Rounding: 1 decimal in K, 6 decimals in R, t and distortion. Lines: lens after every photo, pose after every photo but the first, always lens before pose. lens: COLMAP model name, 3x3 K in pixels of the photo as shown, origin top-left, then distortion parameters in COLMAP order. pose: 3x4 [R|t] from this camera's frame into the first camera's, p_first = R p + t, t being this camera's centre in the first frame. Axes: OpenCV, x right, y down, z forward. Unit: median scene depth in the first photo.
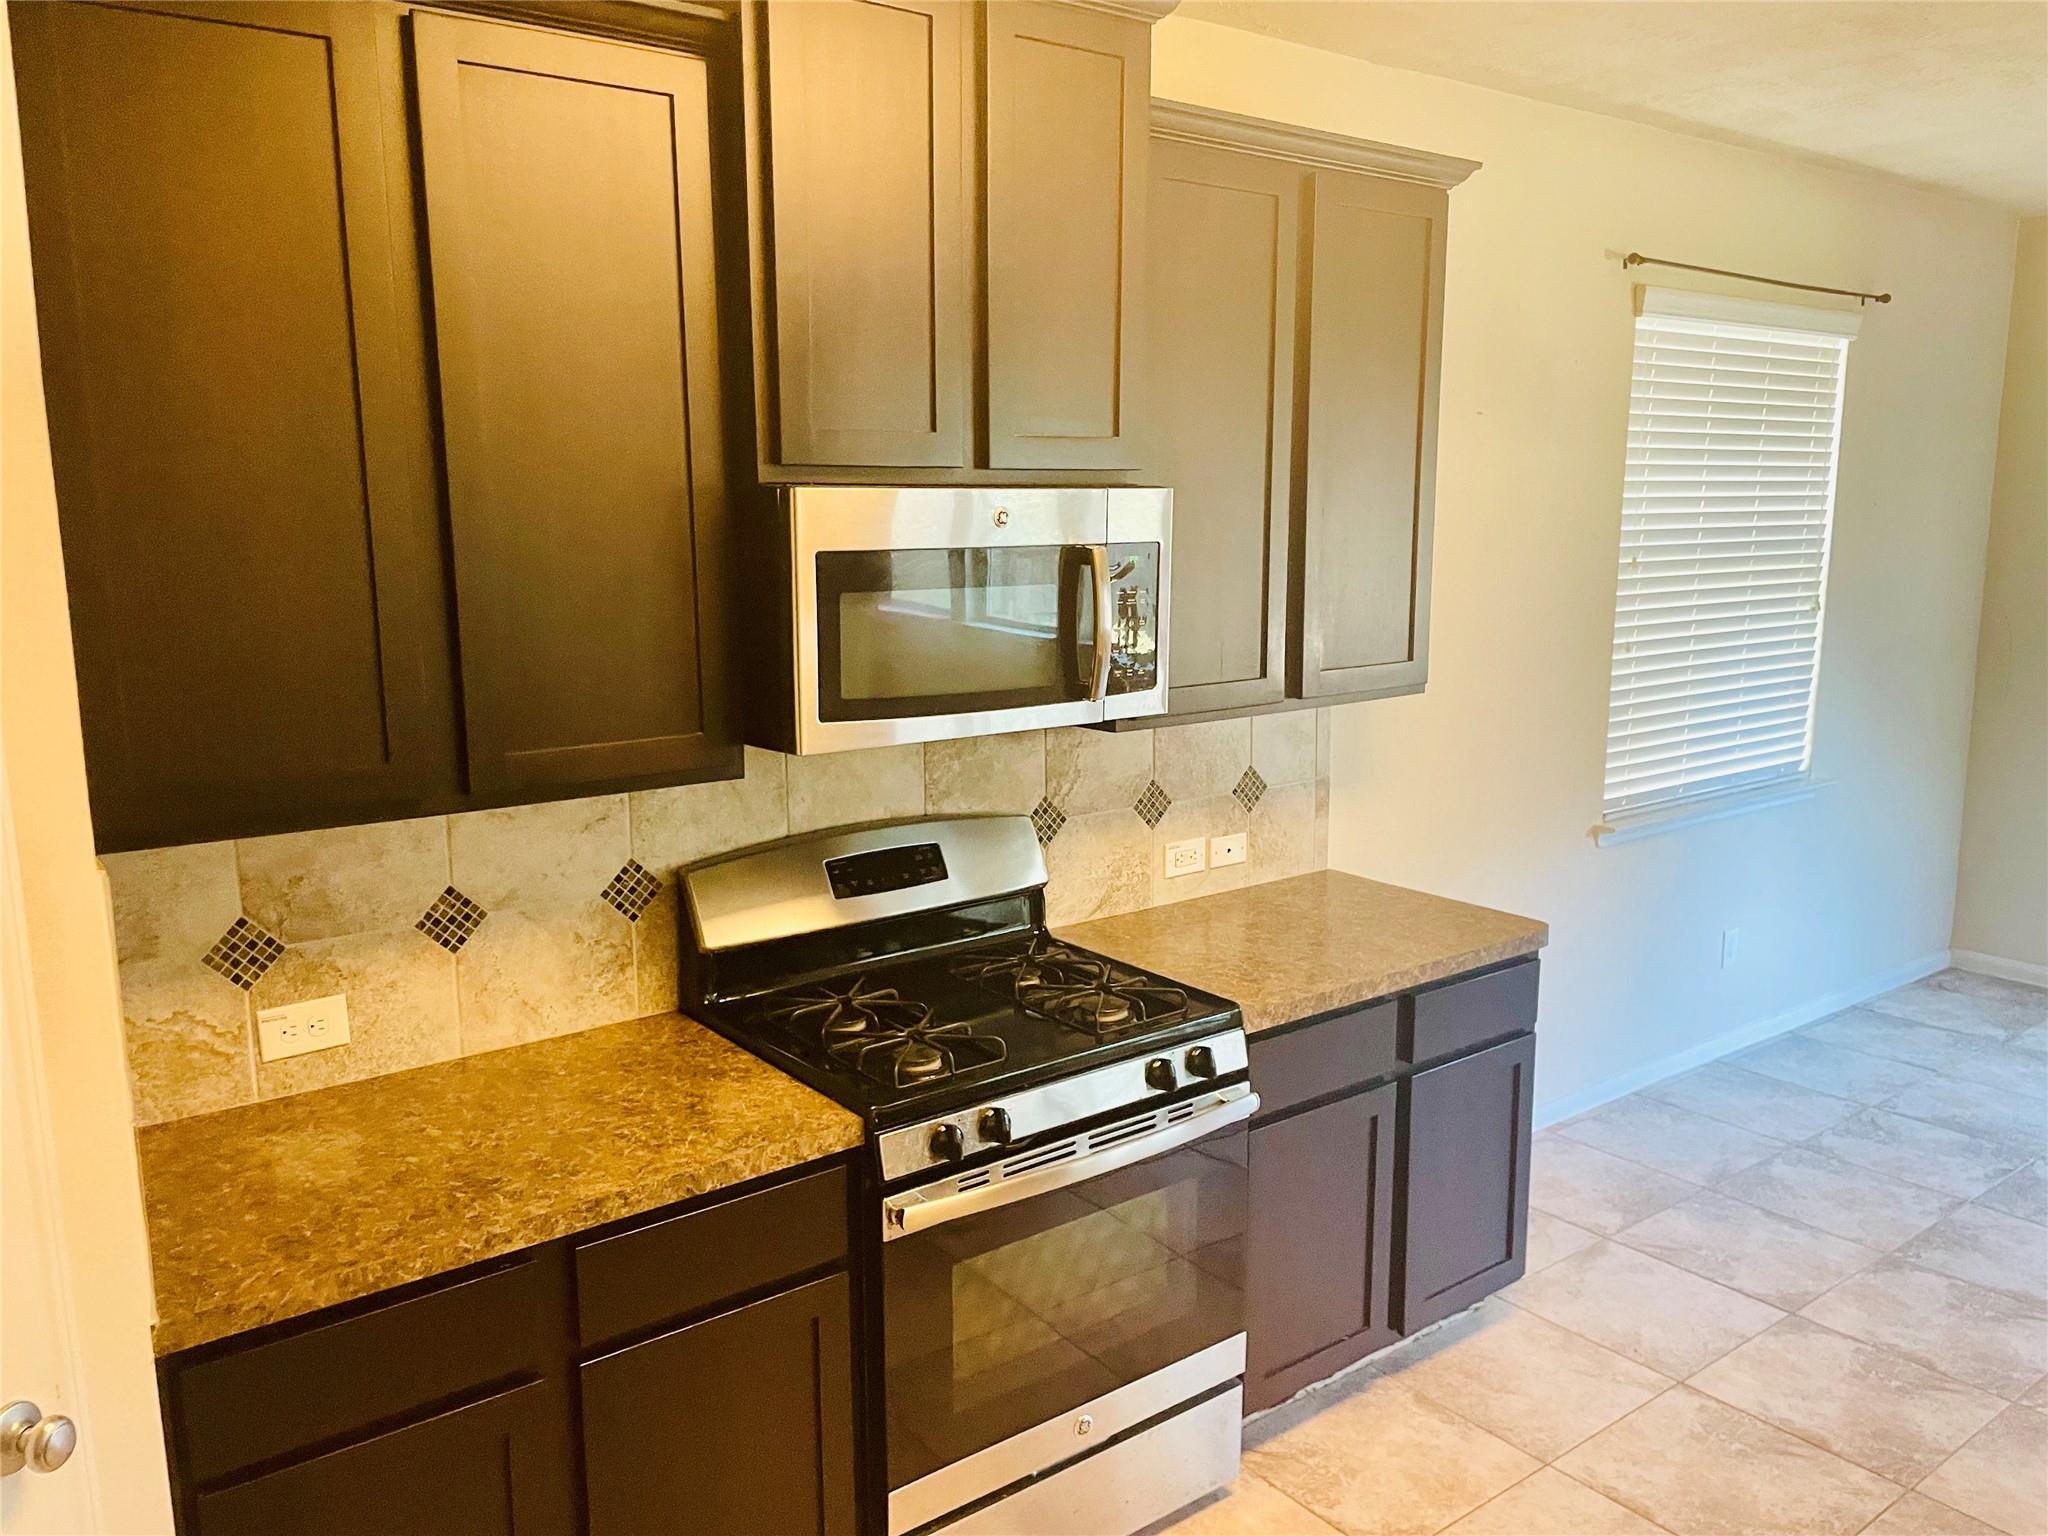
lens RADIAL K [[1534.8, 0, 1026.4], [0, 1534.8, 776.7], [0, 0, 1]] dist [0.088787, -0.128209]
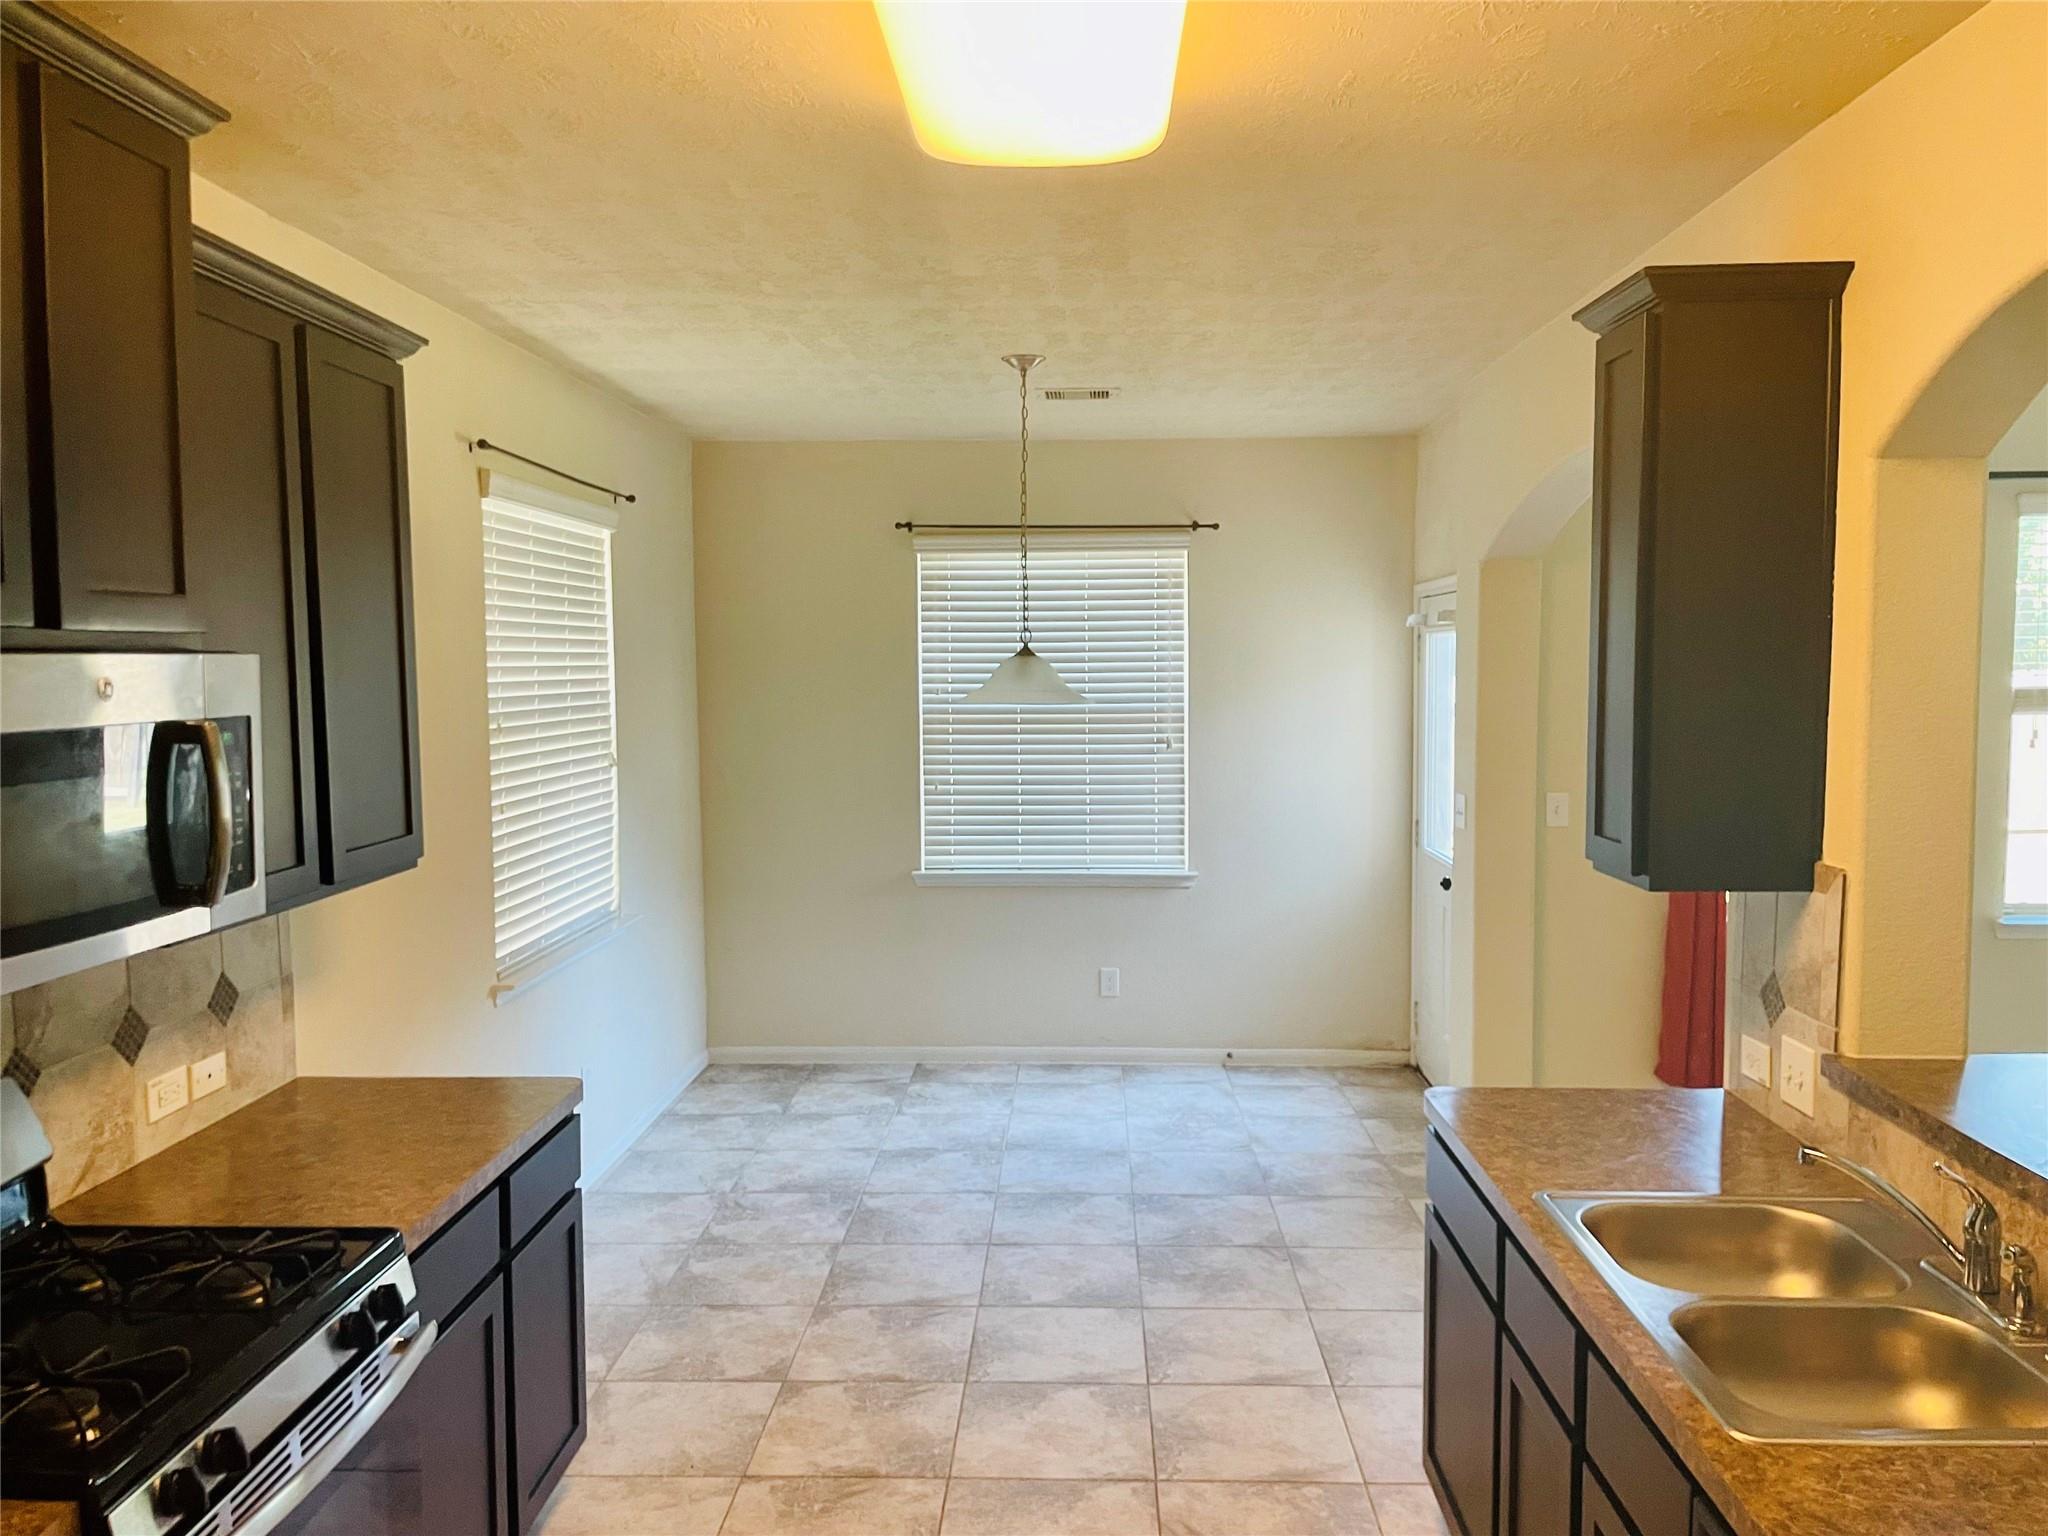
lens RADIAL K [[1534.8, 0, 1026.4], [0, 1534.8, 776.7], [0, 0, 1]] dist [0.088787, -0.128209]
pose [[0.640430, -0.059674, 0.765695, -0.228917], [0.142009, 0.988987, -0.041702, -0.015370], [-0.754773, 0.135443, 0.641851, 0.089354]]
